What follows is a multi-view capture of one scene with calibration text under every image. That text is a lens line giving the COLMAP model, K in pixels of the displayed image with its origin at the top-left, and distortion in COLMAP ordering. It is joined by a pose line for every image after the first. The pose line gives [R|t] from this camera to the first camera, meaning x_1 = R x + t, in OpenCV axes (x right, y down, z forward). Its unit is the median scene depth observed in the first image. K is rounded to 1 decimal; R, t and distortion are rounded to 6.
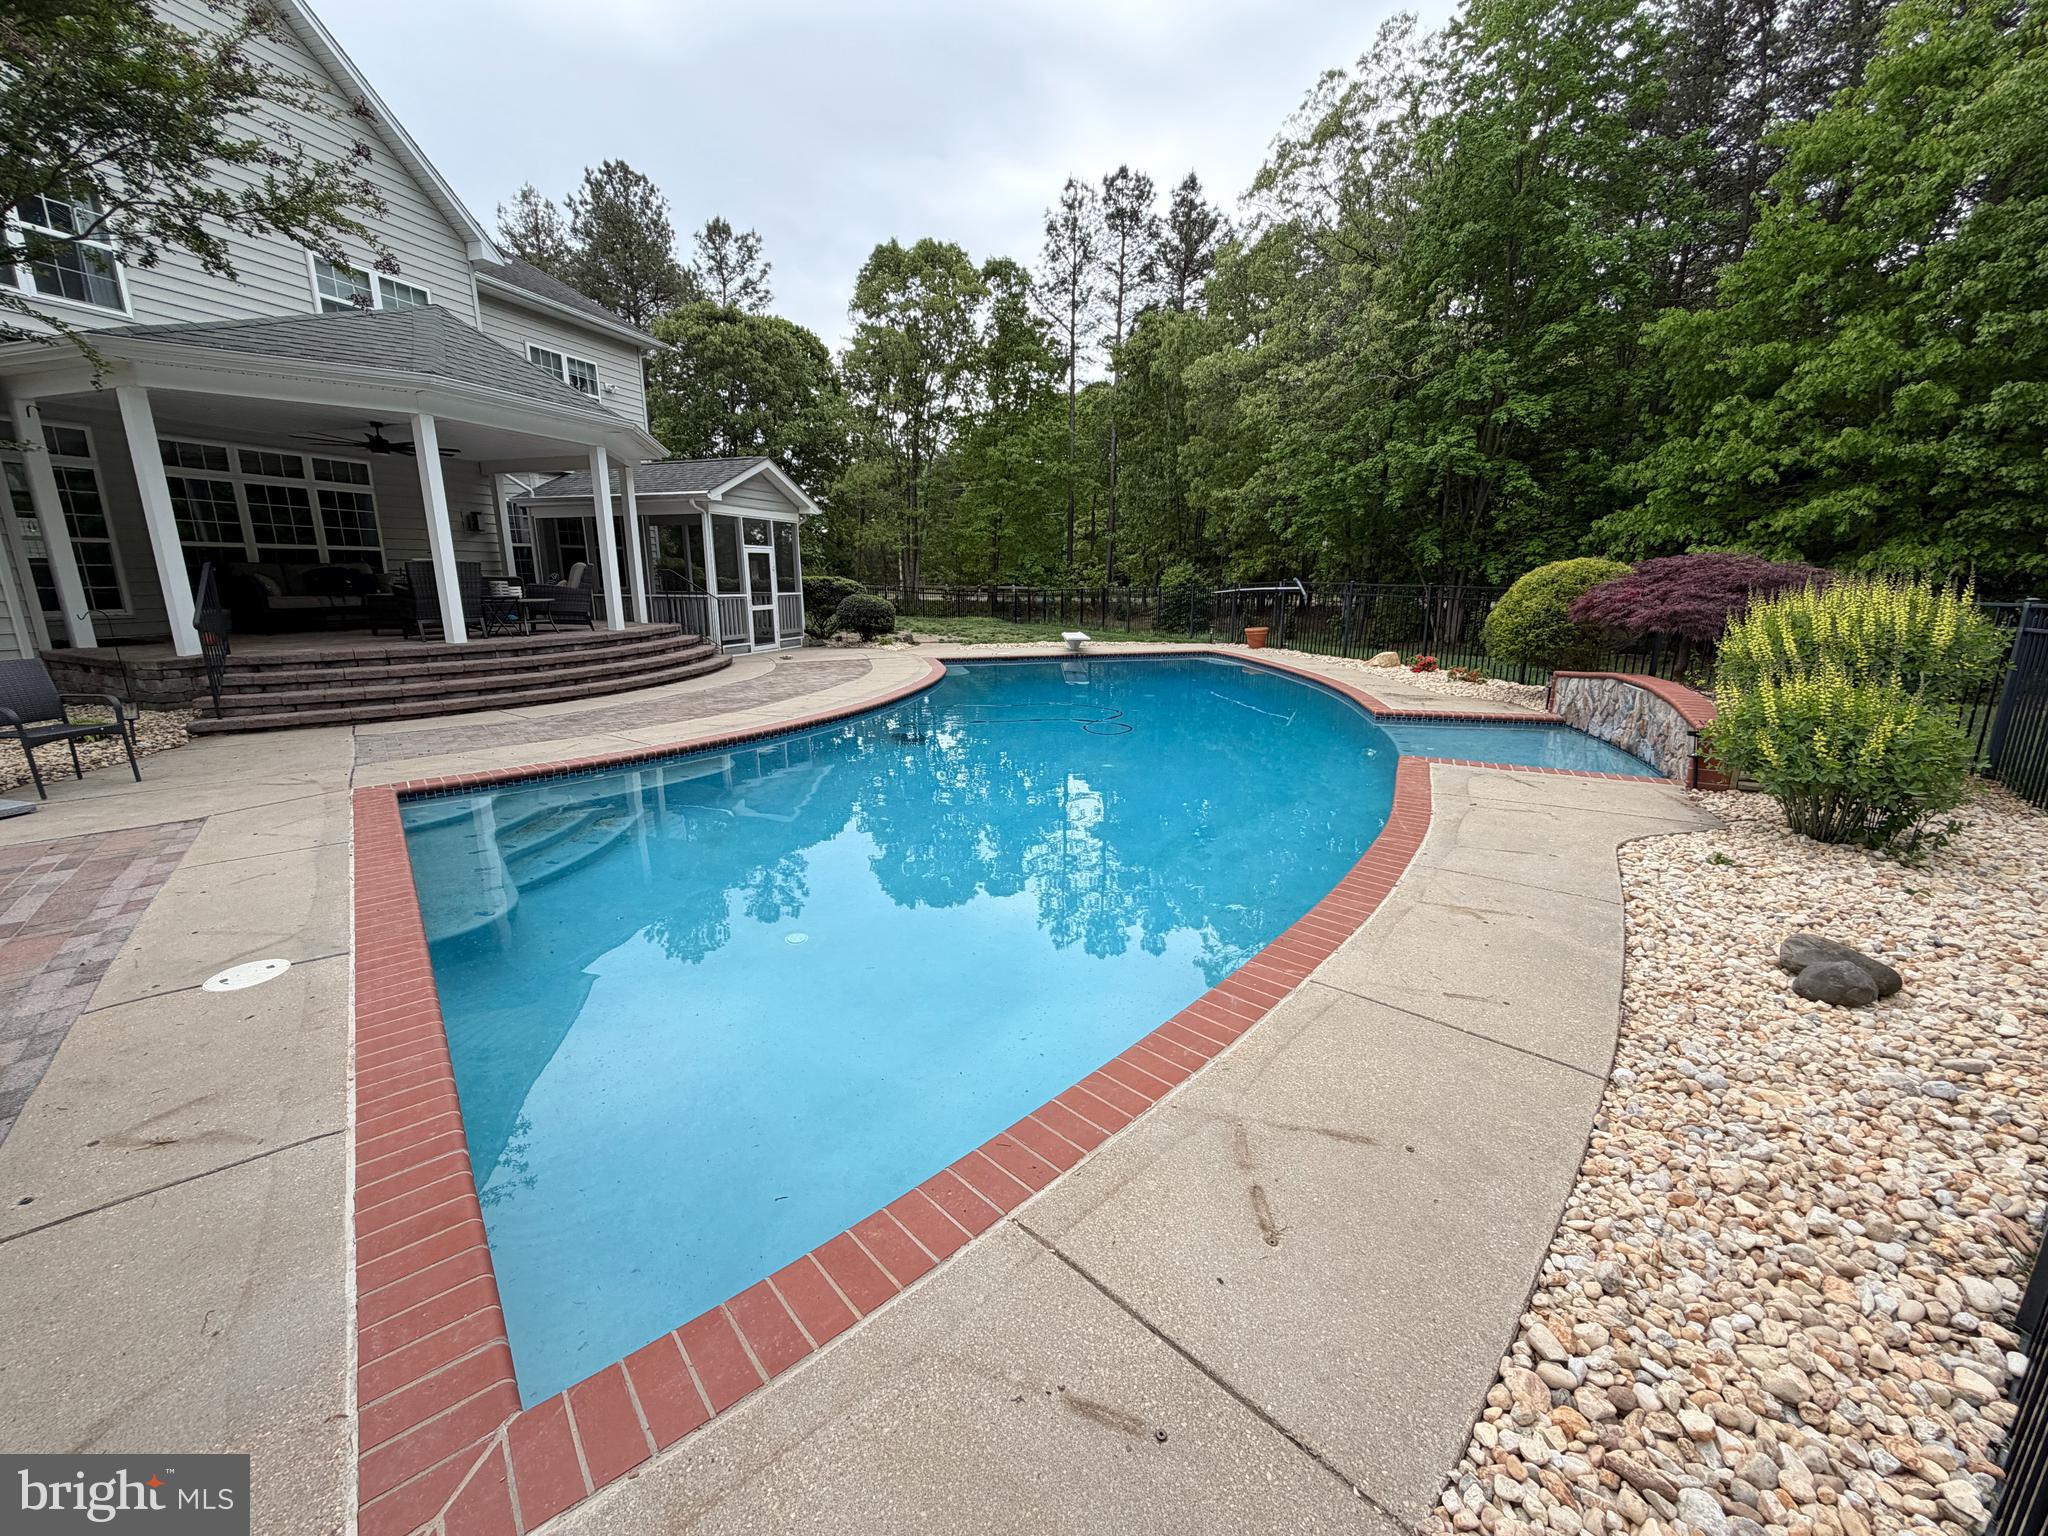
lens RADIAL K [[815.2, 0, 1023.7], [0, 815.2, 761.5], [0, 0, 1]] dist [0.000548, 0.000136]
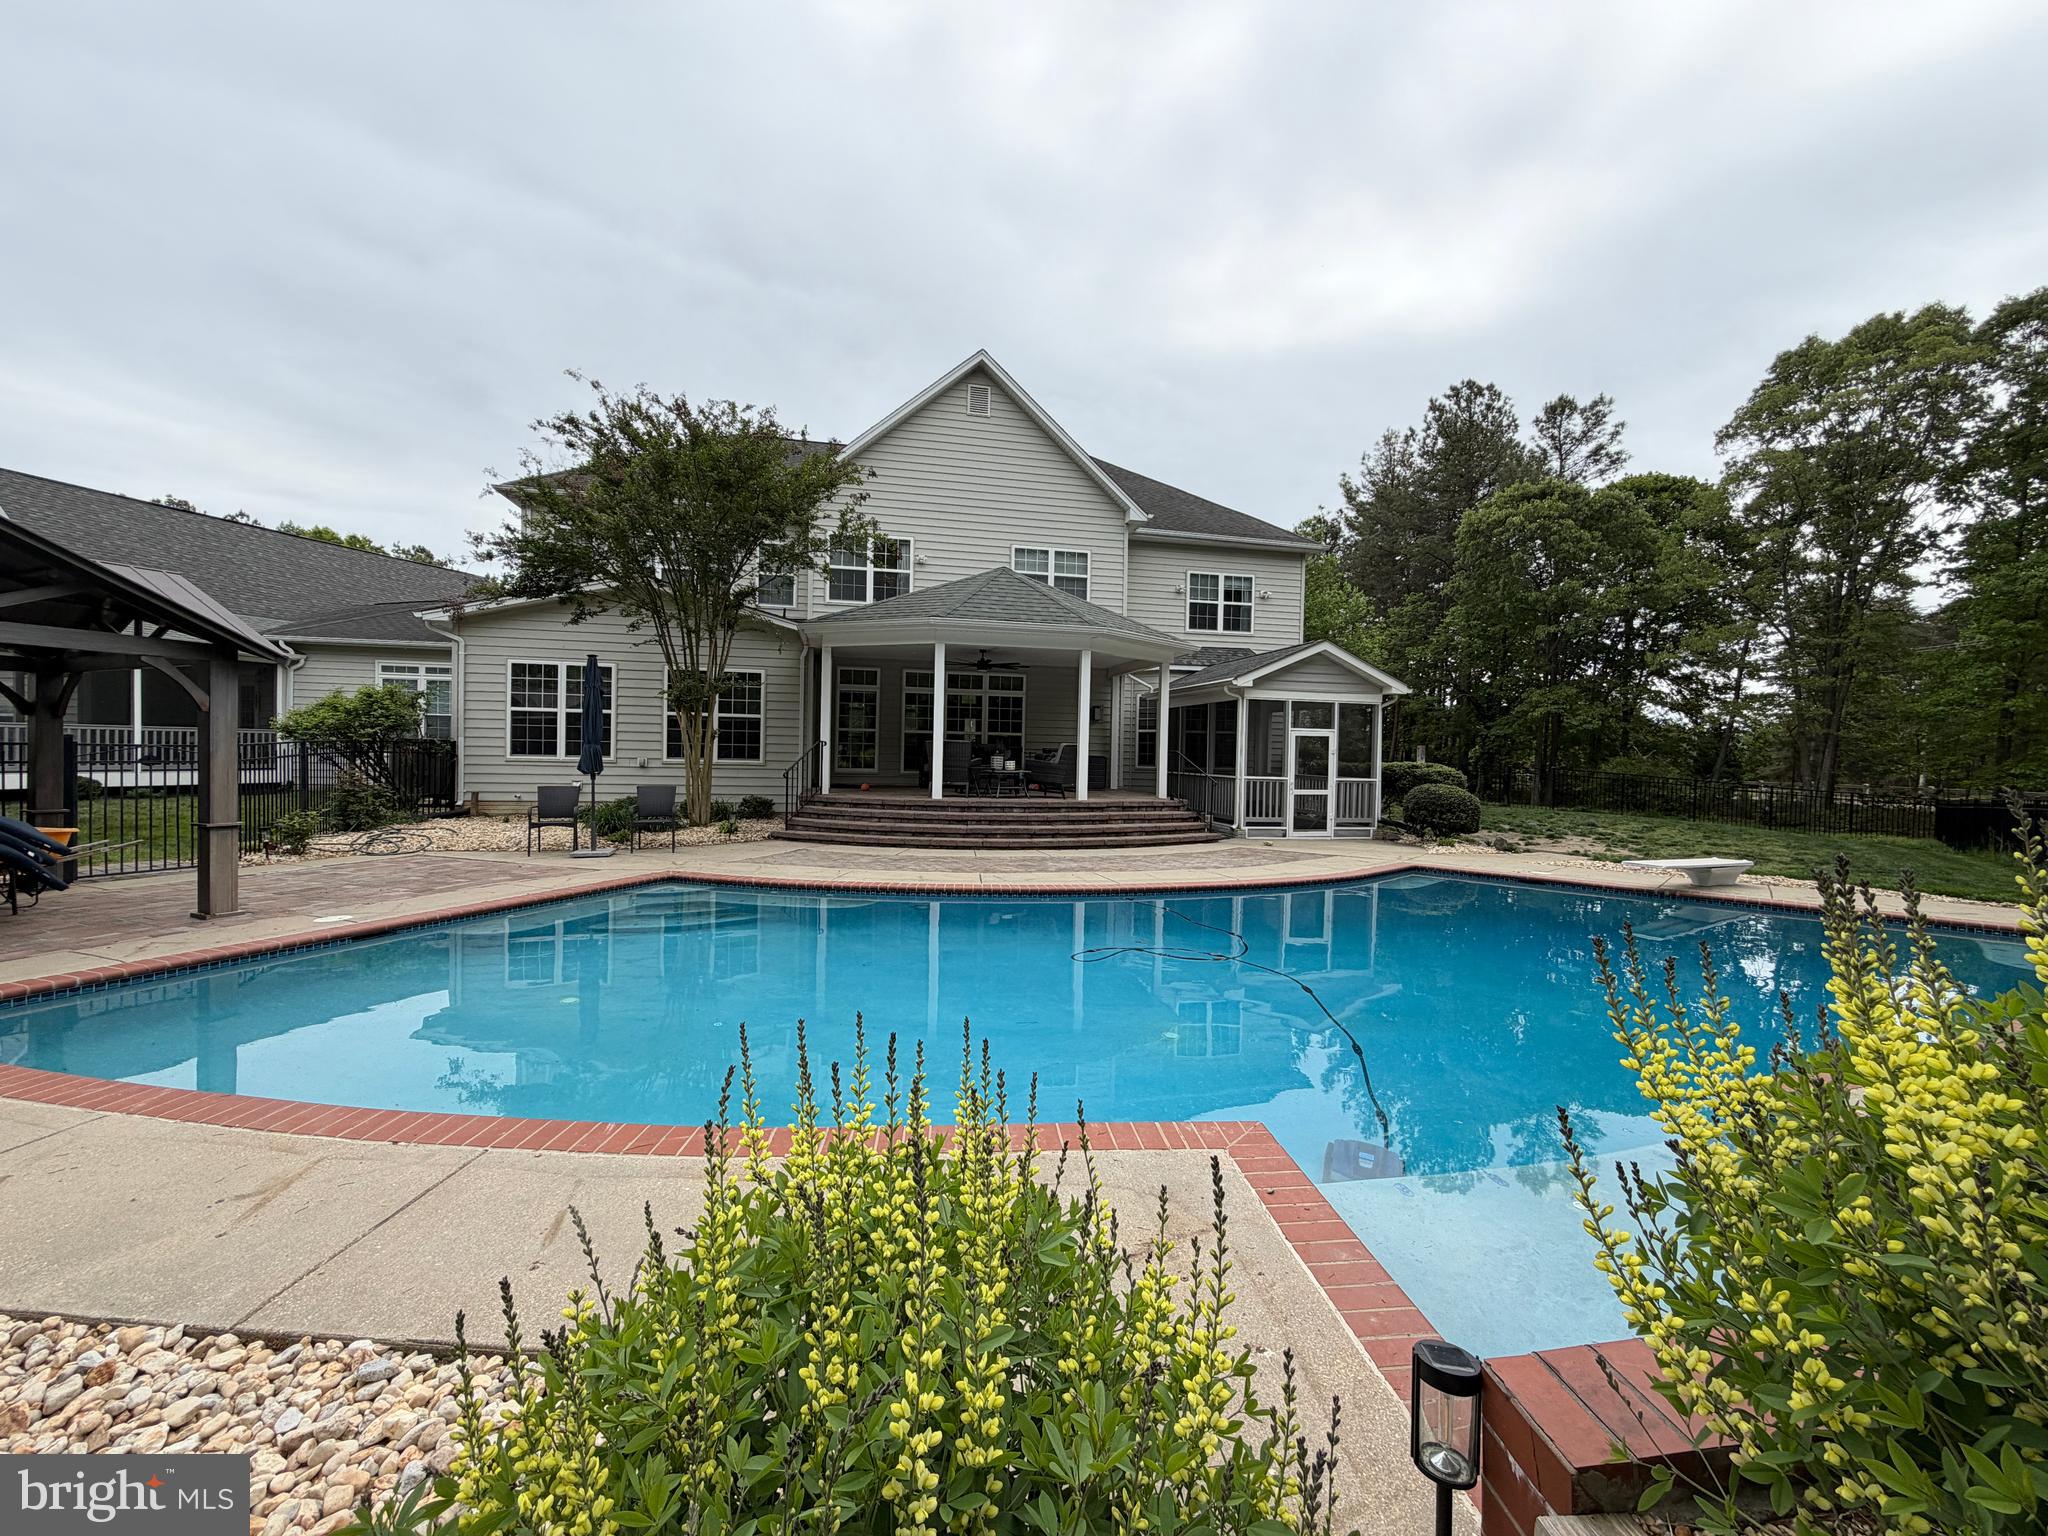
lens RADIAL K [[815.2, 0, 1023.7], [0, 815.2, 761.5], [0, 0, 1]] dist [0.000548, 0.000136]
pose [[0.498850, 0.021882, -0.866412, 0.322324], [-0.214369, 0.971734, -0.098884, -0.057682], [0.839759, 0.235061, 0.489440, 0.245416]]
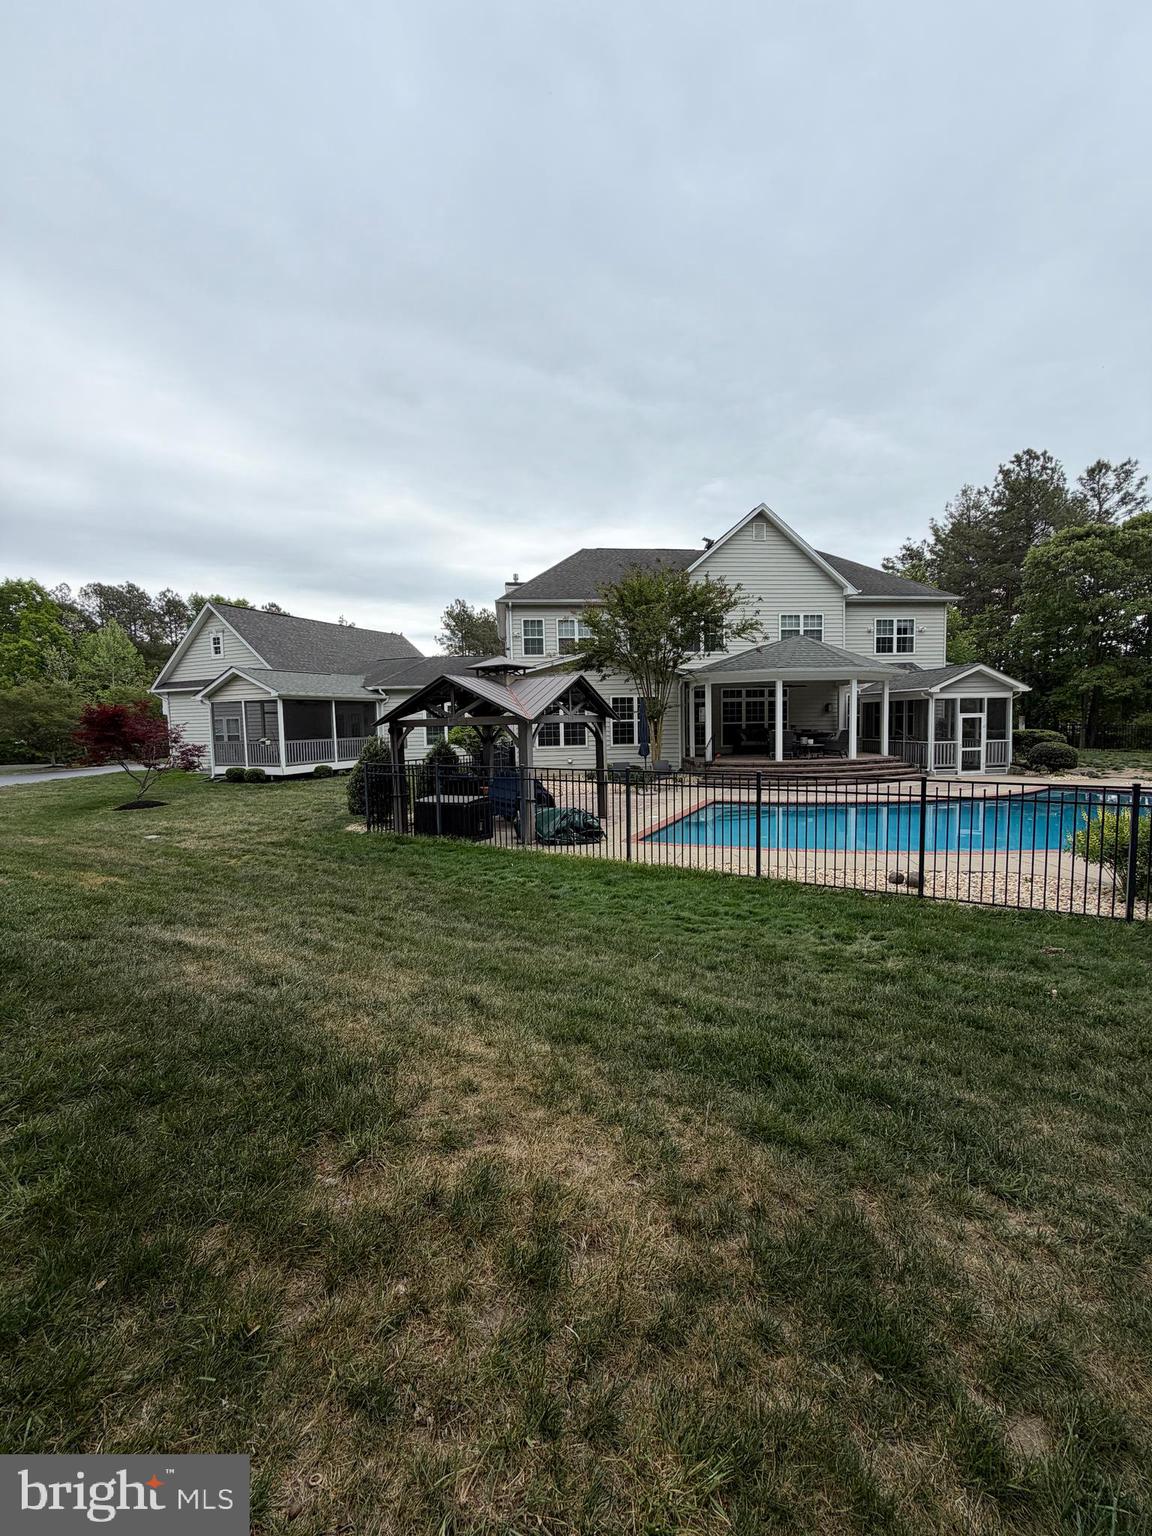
lens RADIAL K [[624.0, 0, 582.0], [0, 624.0, 757.2], [0, 0, 1]] dist [-0.000711, -0.000369]
pose [[0.421003, 0.045376, -0.905924, 0.495487], [-0.180109, 0.983043, -0.034462, 0.016072], [0.888998, 0.177674, 0.422036, -0.246768]]
